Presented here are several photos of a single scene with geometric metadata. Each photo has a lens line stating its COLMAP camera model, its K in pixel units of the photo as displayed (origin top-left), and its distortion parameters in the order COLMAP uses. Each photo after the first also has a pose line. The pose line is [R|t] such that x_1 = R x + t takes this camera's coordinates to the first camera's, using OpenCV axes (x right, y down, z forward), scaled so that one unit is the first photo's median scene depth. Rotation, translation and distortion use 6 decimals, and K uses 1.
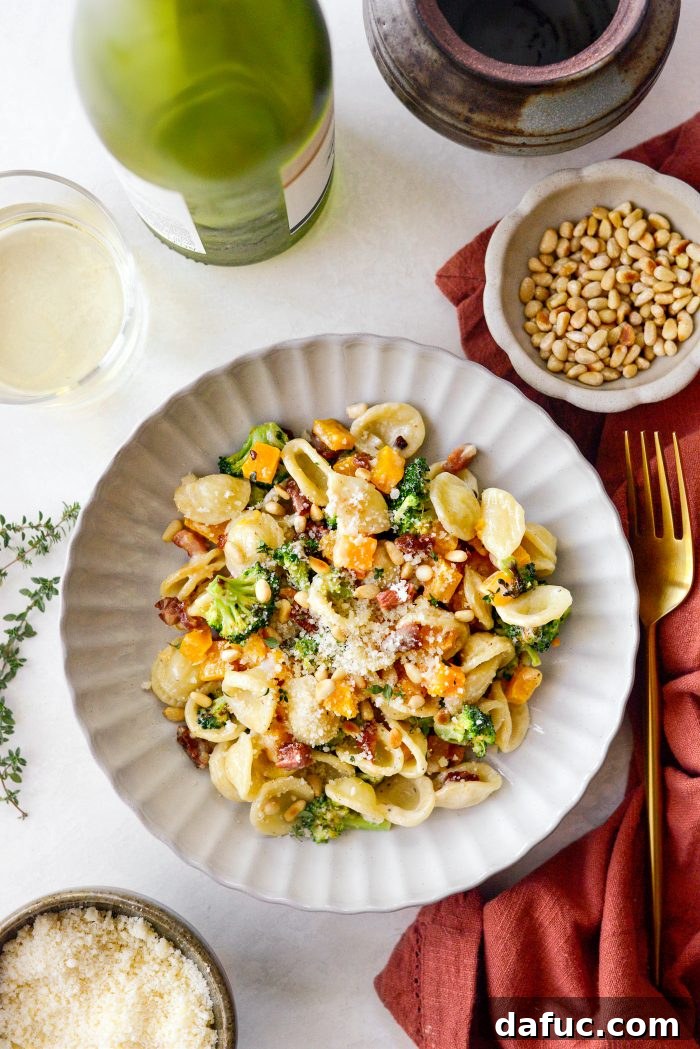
lens RADIAL K [[1712.9, 0, 350.0], [0, 1712.9, 524.5], [0, 0, 1]] dist [-0.199192, -0.063703]
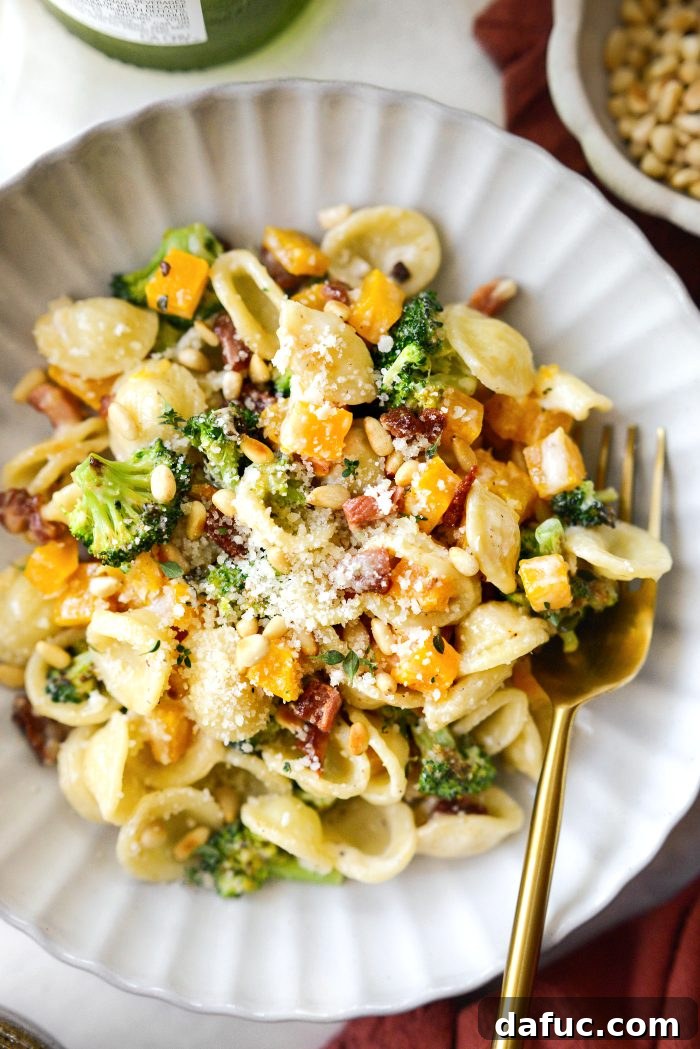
lens RADIAL K [[1729.2, 0, 350.0], [0, 1729.2, 524.5], [0, 0, 1]] dist [-0.037459, -0.001763]
pose [[0.997270, 0.071508, 0.018415, 0.005949], [-0.071419, 0.997431, -0.005464, 0.050926], [-0.018758, 0.004134, 0.999816, 0.367786]]
